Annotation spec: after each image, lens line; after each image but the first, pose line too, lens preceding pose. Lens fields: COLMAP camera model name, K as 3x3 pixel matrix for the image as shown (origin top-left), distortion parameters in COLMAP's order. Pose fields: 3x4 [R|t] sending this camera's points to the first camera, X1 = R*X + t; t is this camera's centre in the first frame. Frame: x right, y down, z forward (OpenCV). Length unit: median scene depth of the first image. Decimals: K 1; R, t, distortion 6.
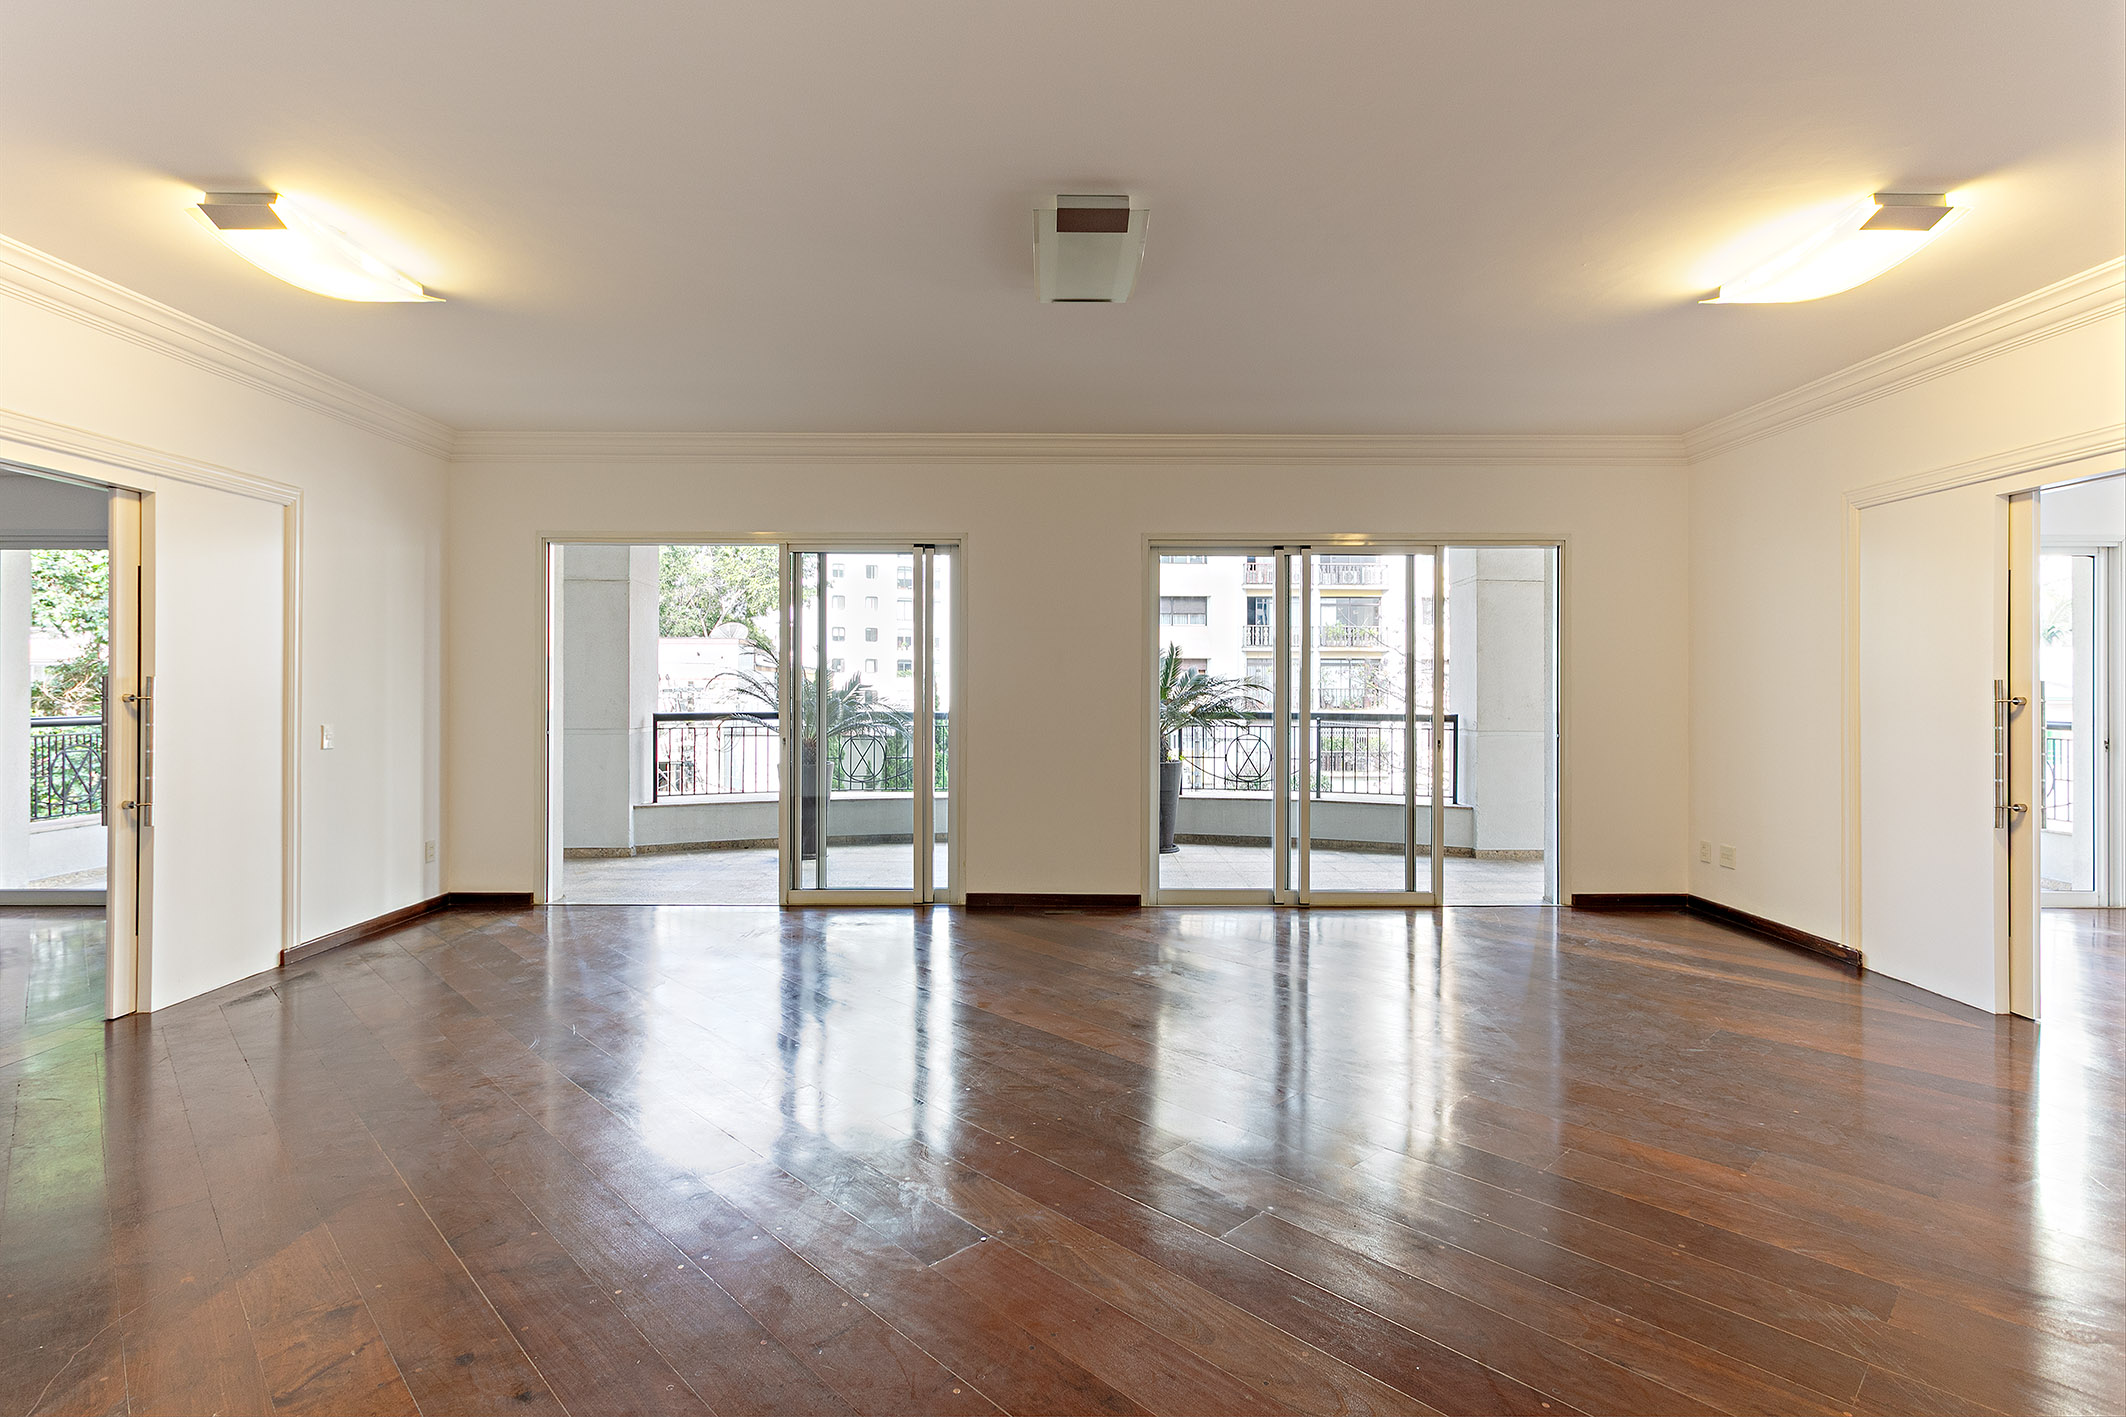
lens RADIAL K [[1039.3, 0, 1061.0], [0, 1039.3, 681.8], [0, 0, 1]] dist [0.000446, -0.000105]
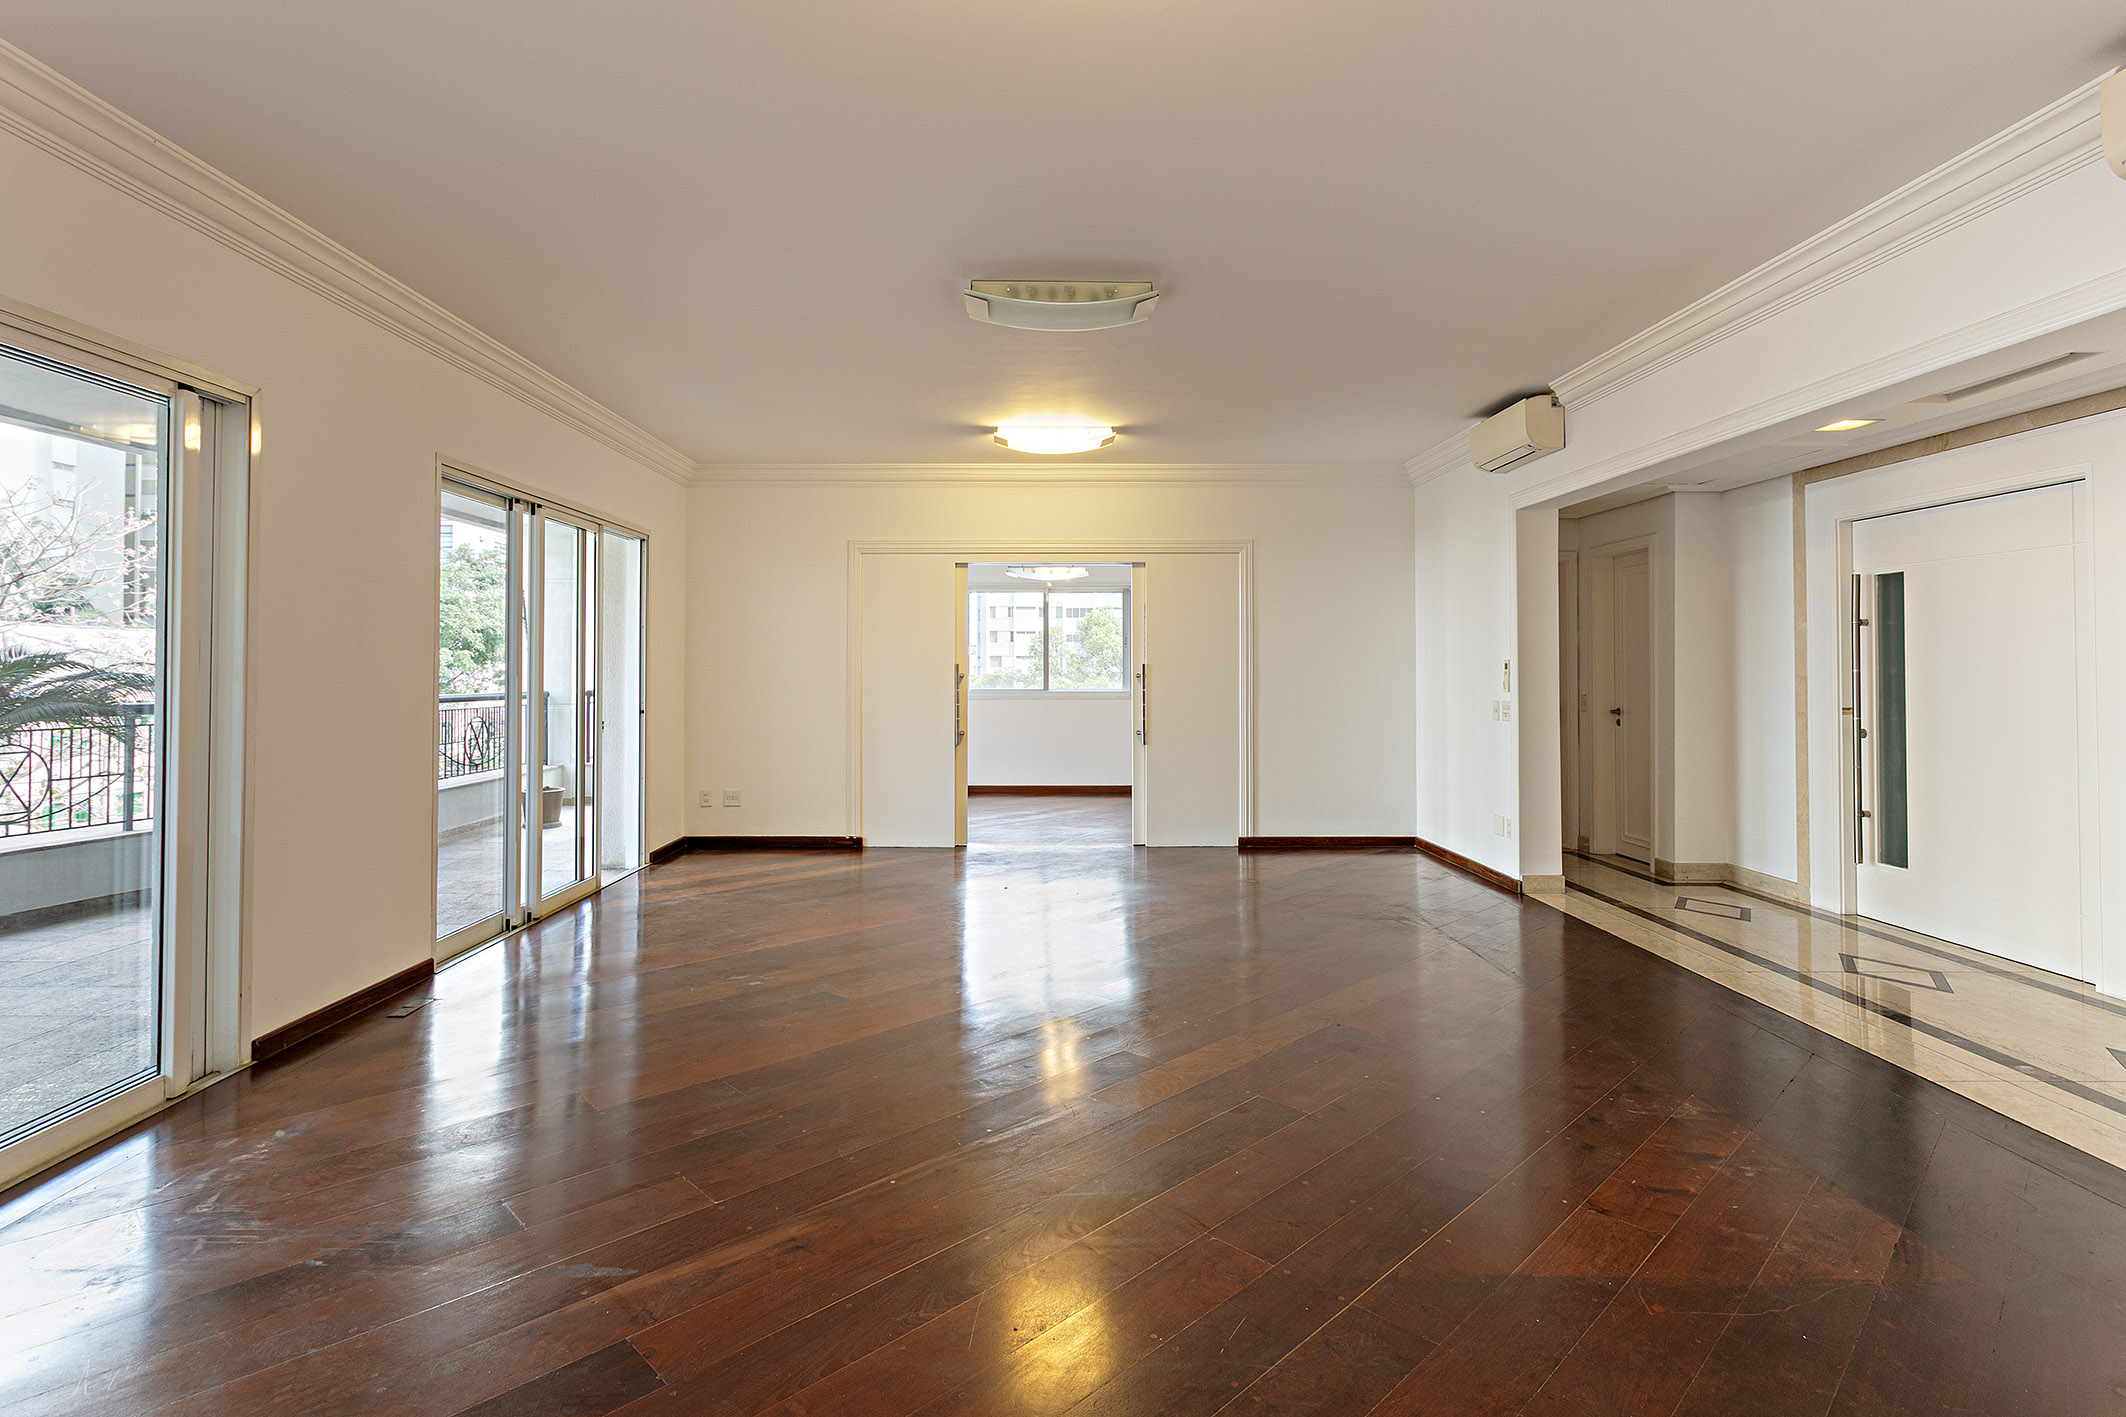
lens RADIAL K [[1059.1, 0, 1061.0], [0, 1059.1, 657.3], [0, 0, 1]] dist [0.001901, -0.000248]
pose [[-0.022680, 0.012103, 0.999670, -0.820564], [-0.002544, 0.999923, -0.012164, 0.007344], [-0.999740, -0.002819, -0.022648, 0.722523]]
